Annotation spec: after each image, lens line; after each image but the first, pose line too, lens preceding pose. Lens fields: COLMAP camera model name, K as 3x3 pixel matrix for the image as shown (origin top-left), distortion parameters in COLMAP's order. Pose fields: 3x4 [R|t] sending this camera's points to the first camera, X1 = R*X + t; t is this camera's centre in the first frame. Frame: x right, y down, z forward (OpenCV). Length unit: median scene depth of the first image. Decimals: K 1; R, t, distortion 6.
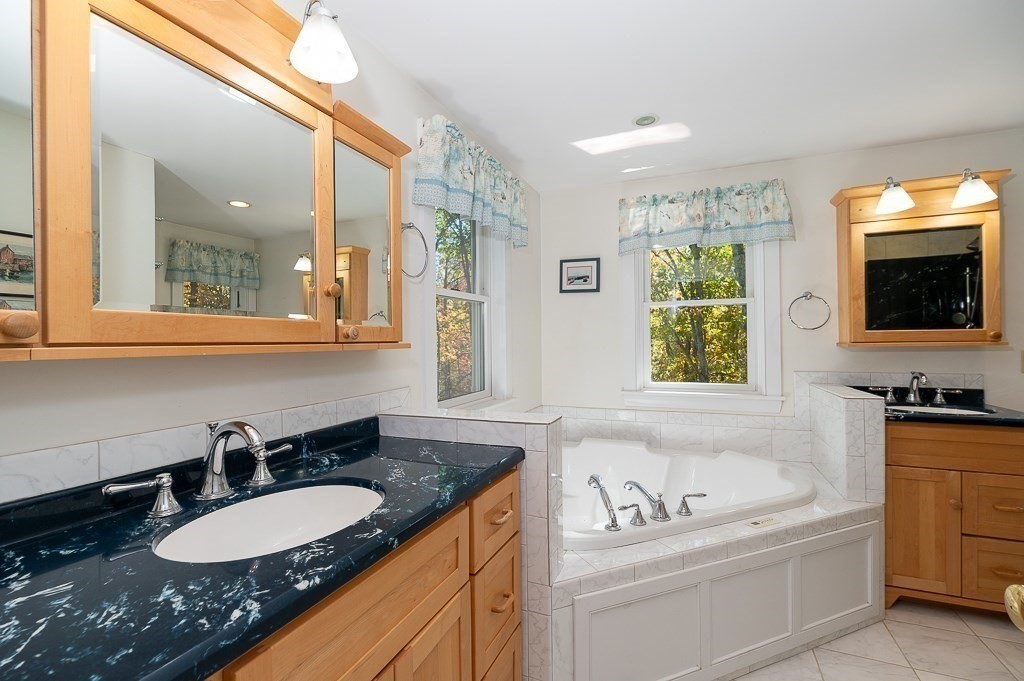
lens RADIAL K [[445.4, 0, 510.9], [0, 445.4, 340.5], [0, 0, 1]] dist [0.003639, -0.000088]
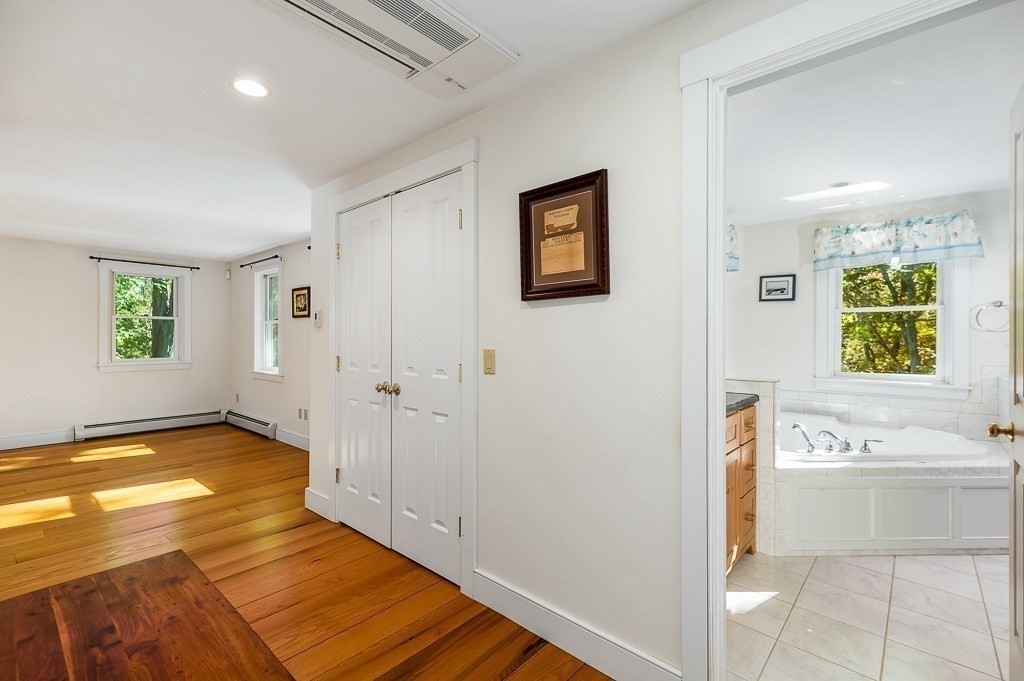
lens RADIAL K [[445.4, 0, 508.8], [0, 445.4, 339.2], [0, 0, 1]] dist [0.003639, -0.000088]
pose [[0.943312, 0.015962, -0.331524, -0.170122], [-0.013872, 0.999866, 0.008669, 0.002950], [0.331618, -0.003578, 0.943407, -0.548602]]
